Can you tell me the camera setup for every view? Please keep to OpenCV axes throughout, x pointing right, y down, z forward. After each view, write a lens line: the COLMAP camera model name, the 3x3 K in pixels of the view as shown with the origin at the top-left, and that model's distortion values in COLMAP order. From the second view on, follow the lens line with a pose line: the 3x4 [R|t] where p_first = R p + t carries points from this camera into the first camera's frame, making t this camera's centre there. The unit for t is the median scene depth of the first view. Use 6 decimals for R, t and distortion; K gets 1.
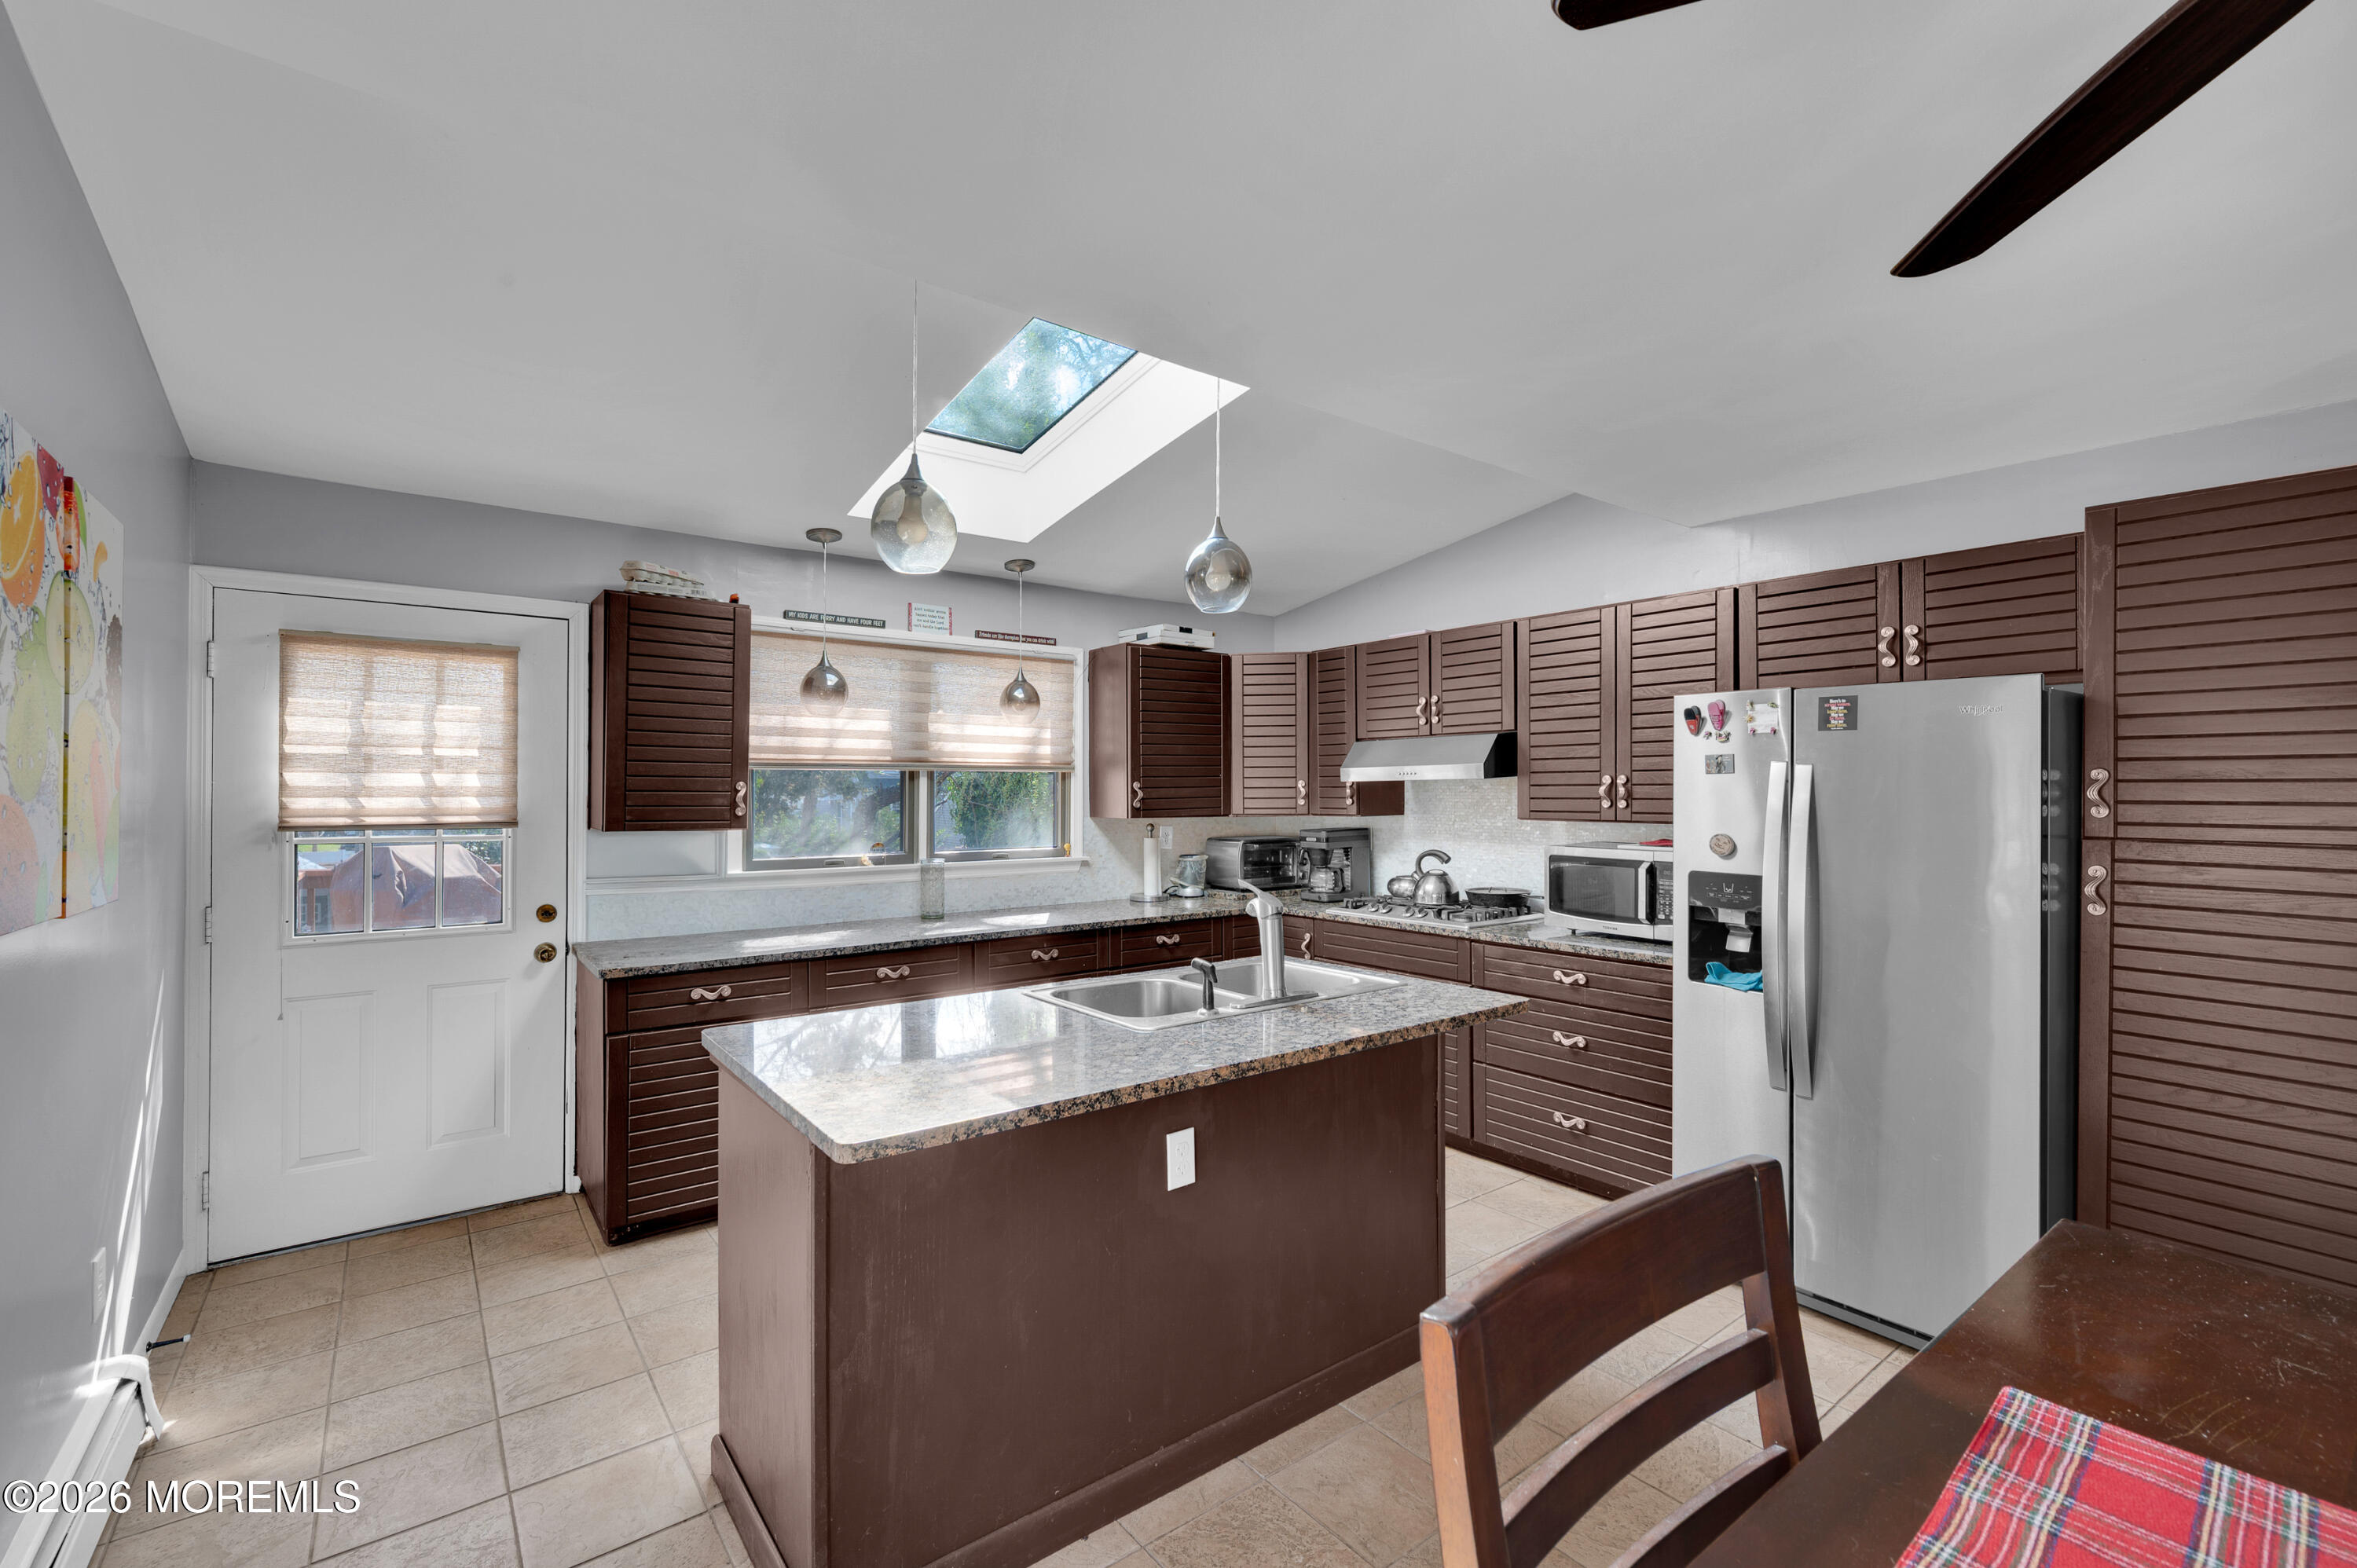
lens RADIAL K [[1006.2, 0, 1189.0], [0, 1006.2, 788.1], [0, 0, 1]] dist [-0.000726, 0.000033]
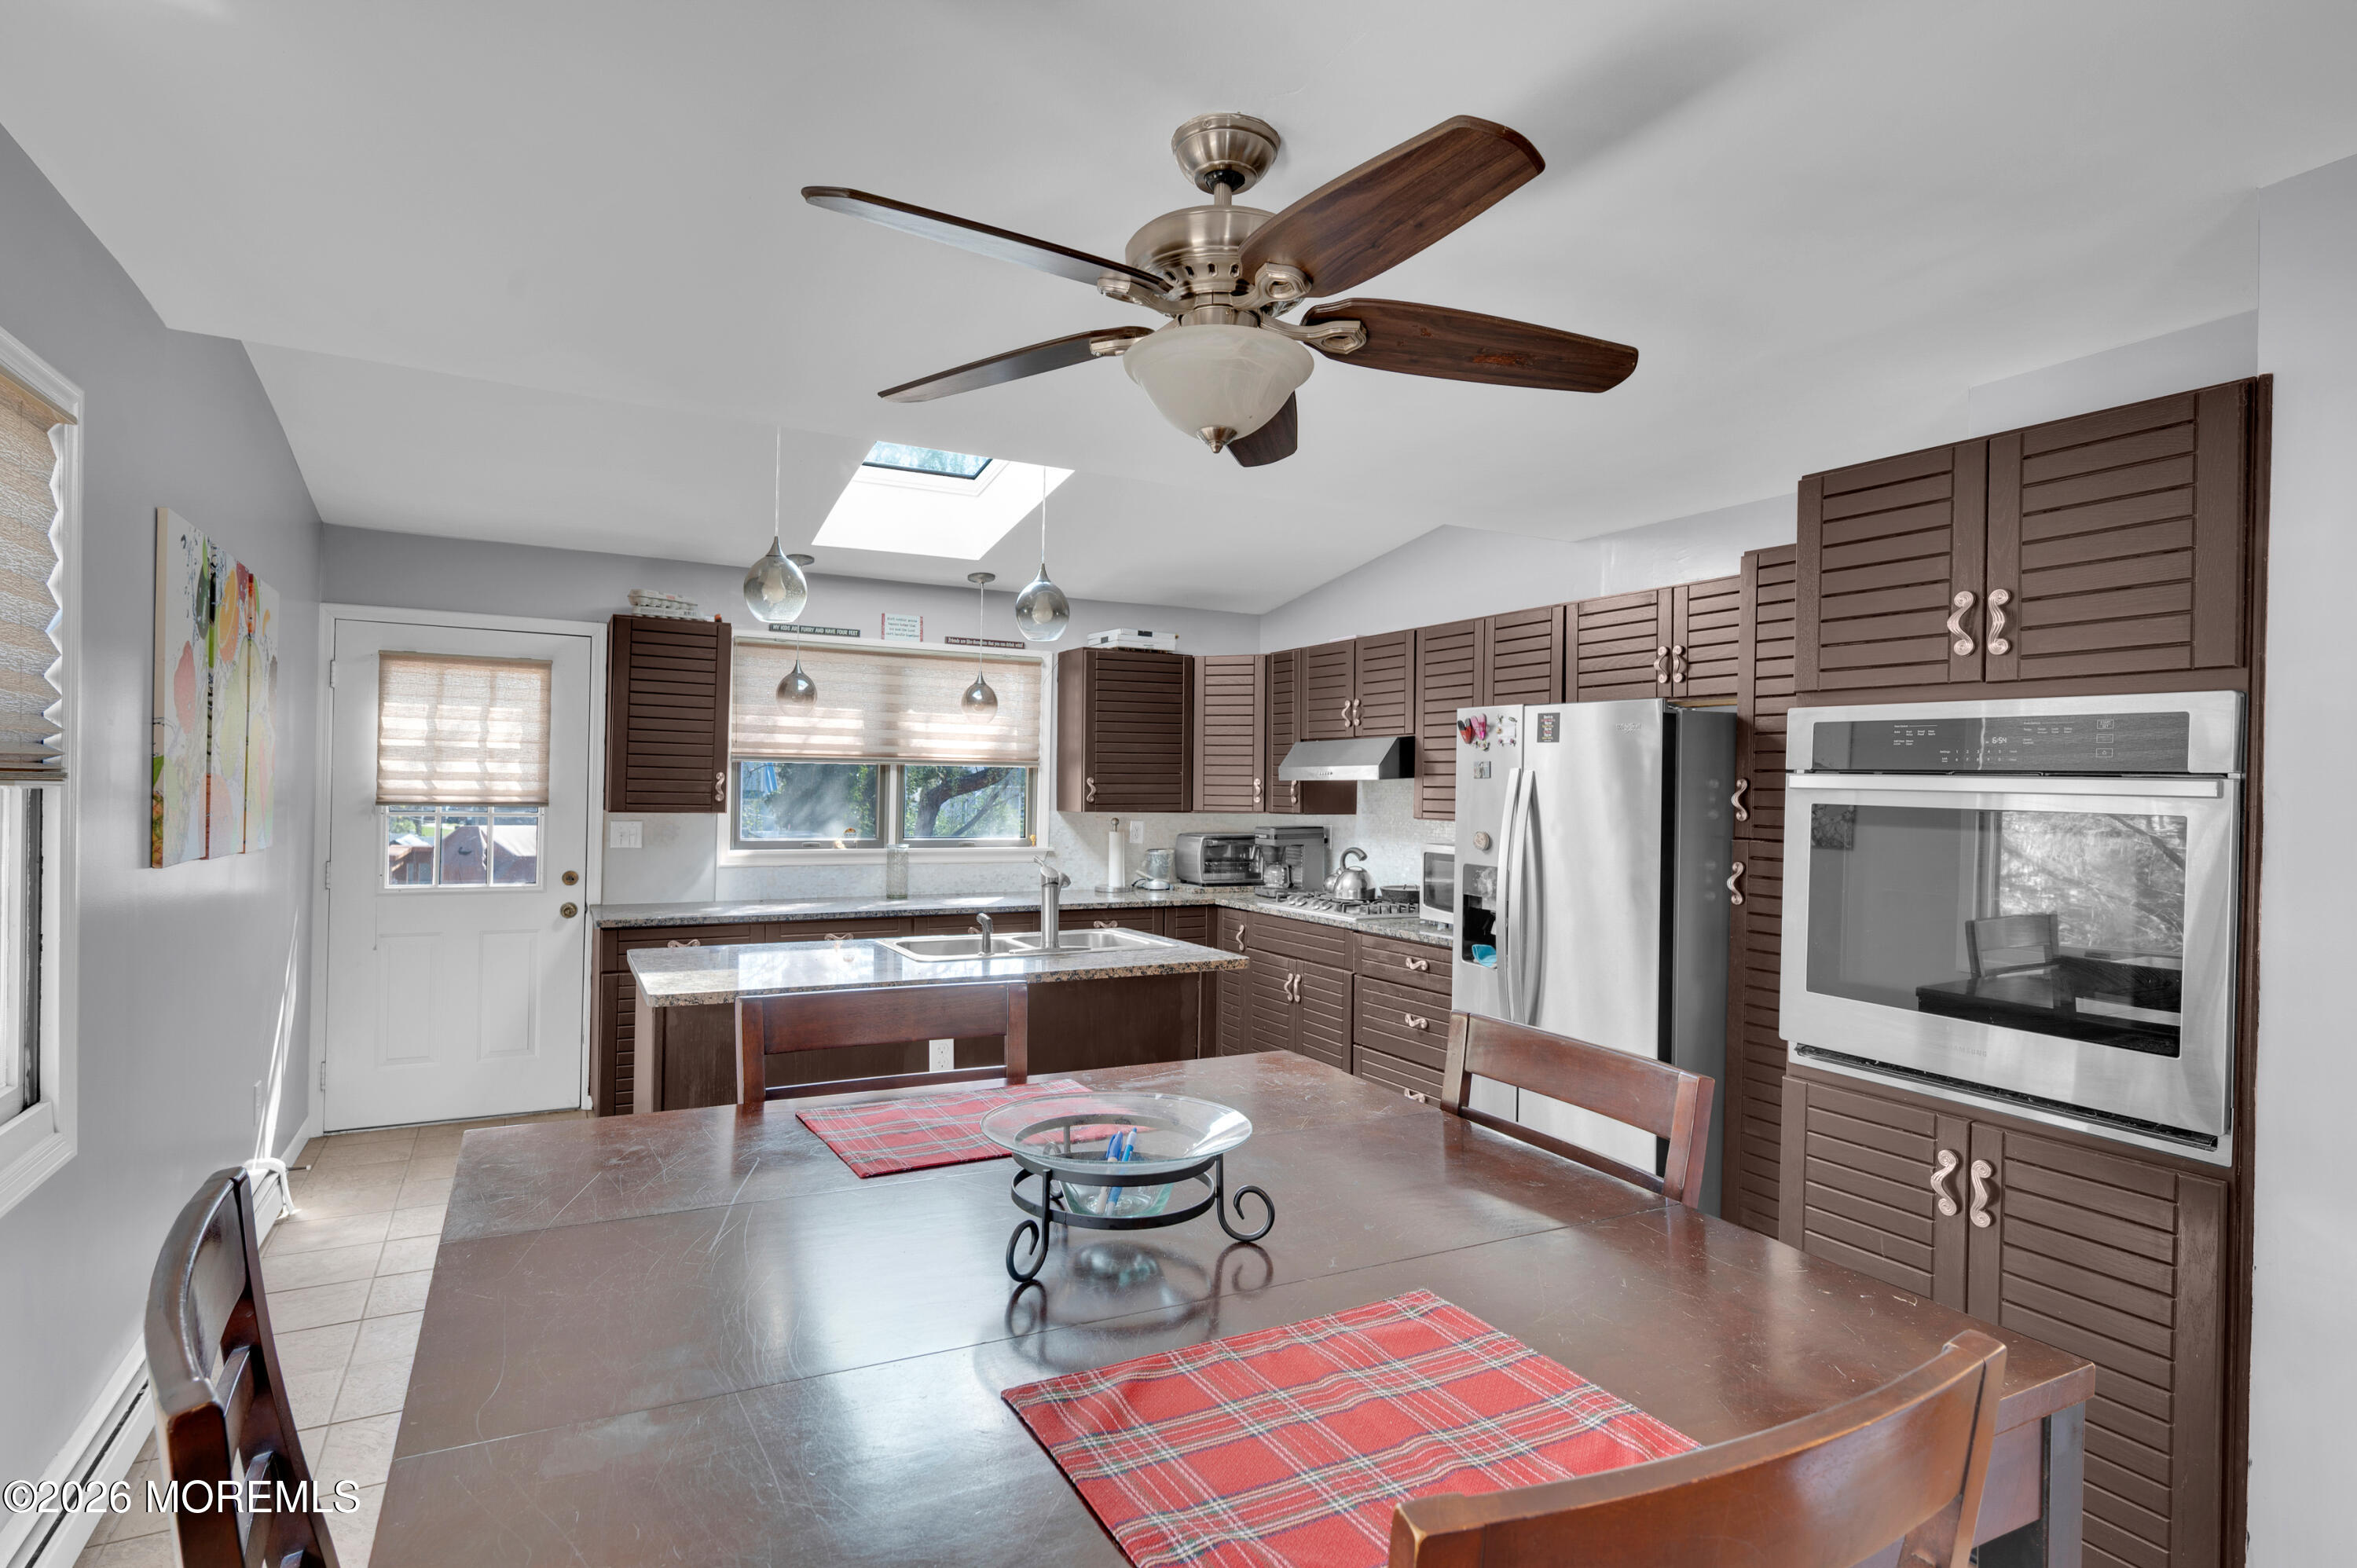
lens RADIAL K [[1212.6, 0, 1178.5], [0, 1212.6, 784.0], [0, 0, 1]] dist [-0.001872, -0.000216]
pose [[0.985630, 0.016557, -0.168103, 0.295152], [-0.016639, 0.999861, 0.000922, -0.002629], [0.168095, 0.001888, 0.985769, -0.287510]]
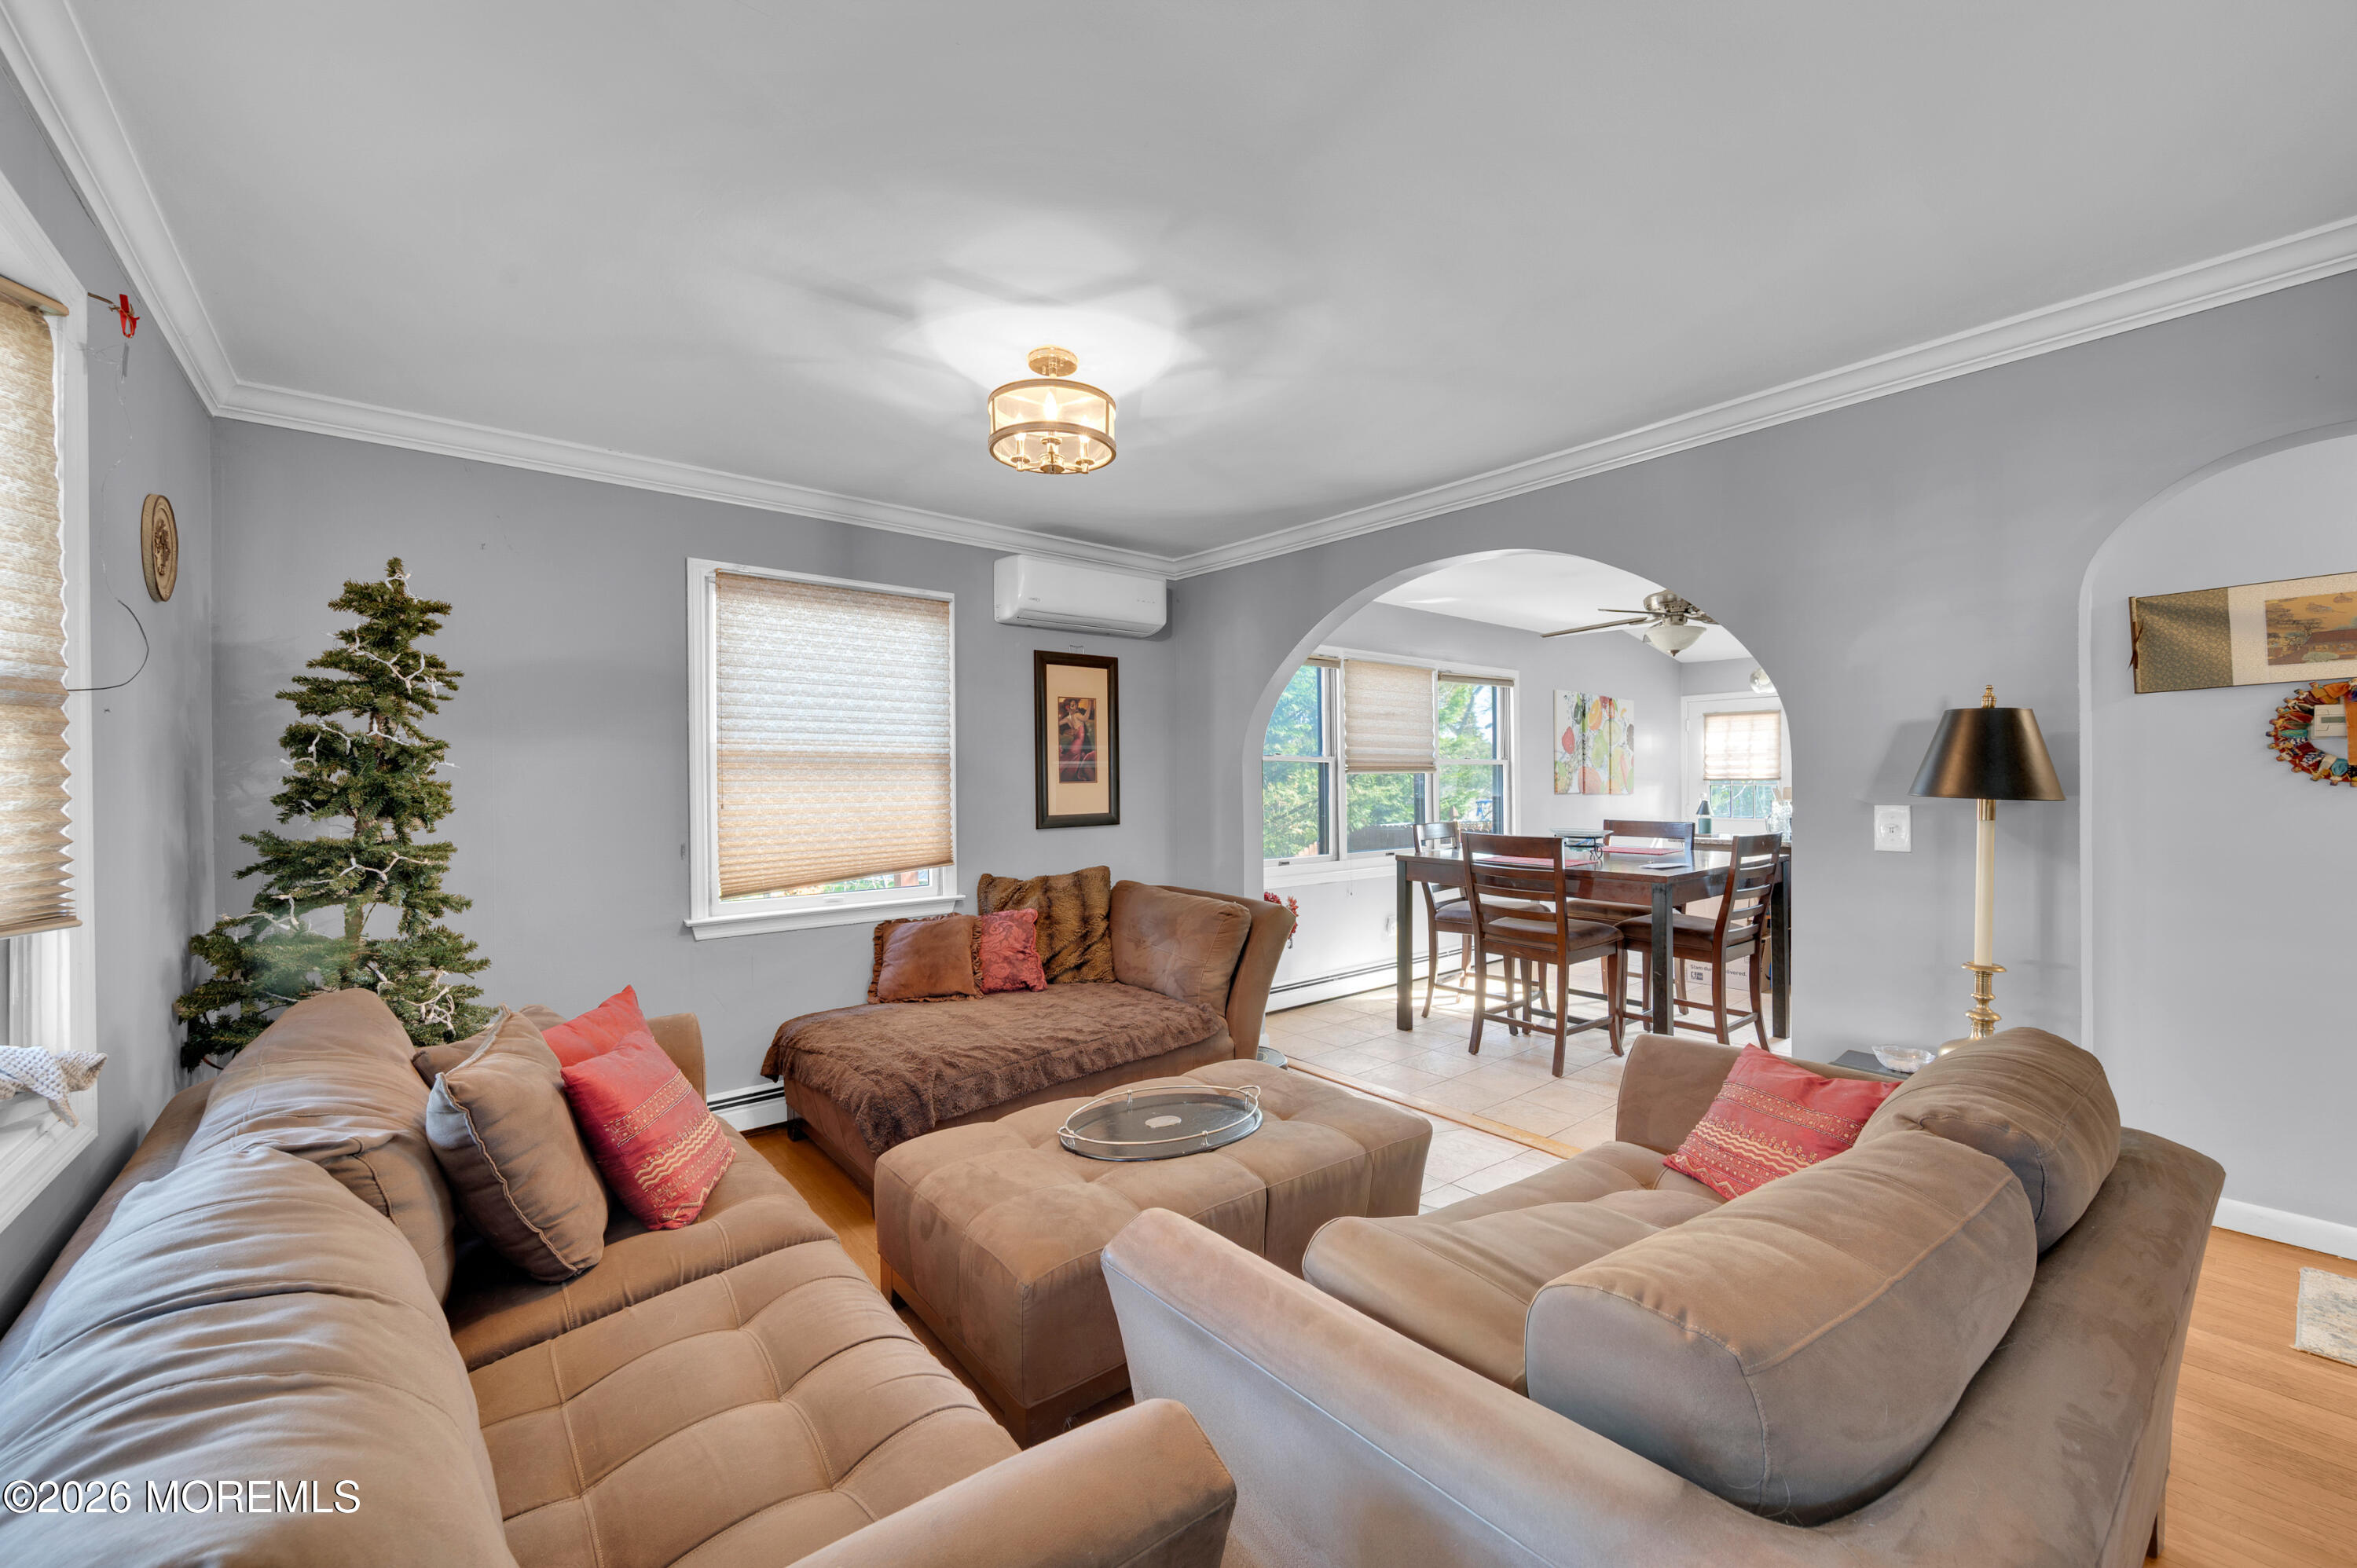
lens RADIAL K [[912.0, 0, 1192.4], [0, 912.0, 782.2], [0, 0, 1]] dist [-0.001991, -0.000118]
pose [[0.043478, -0.002705, -0.999051, 1.346426], [0.010541, 0.999942, -0.002249, 0.028931], [0.998999, -0.010433, 0.043504, -0.496641]]
